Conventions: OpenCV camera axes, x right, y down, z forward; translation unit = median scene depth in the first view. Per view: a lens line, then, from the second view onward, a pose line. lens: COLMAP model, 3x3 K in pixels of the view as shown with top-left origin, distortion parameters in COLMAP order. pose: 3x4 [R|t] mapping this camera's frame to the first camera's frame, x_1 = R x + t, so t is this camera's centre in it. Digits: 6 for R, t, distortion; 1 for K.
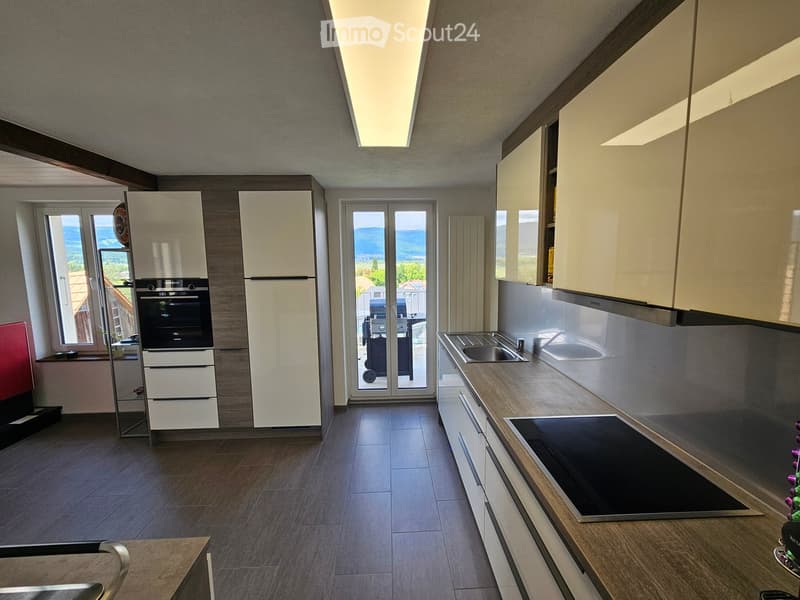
lens RADIAL K [[331.3, 0, 401.7], [0, 331.3, 296.2], [0, 0, 1]] dist [0.000017, -0.000120]
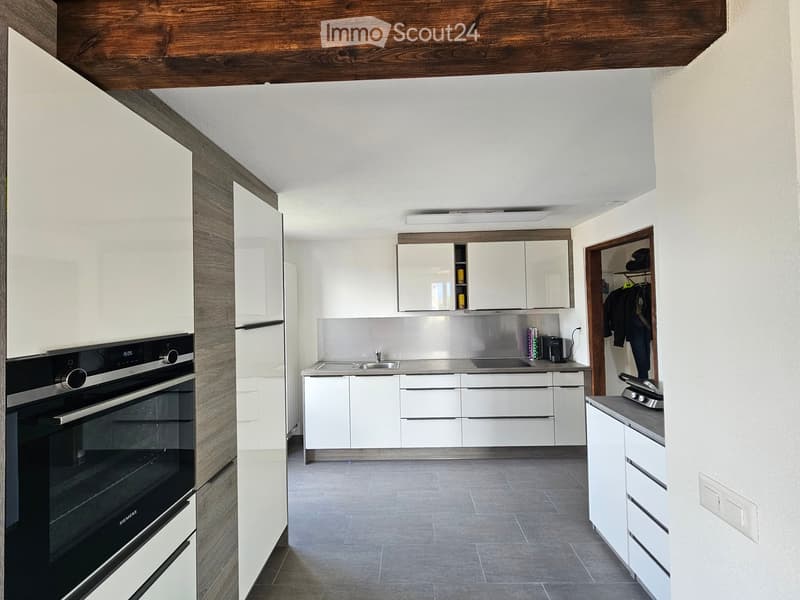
lens RADIAL K [[331.3, 0, 401.7], [0, 331.3, 296.2], [0, 0, 1]] dist [0.000017, -0.000120]
pose [[0.063522, 0.030364, 0.997518, -1.031368], [0.134327, 0.990181, -0.038694, -0.048047], [-0.988899, 0.136451, 0.058820, 0.677696]]
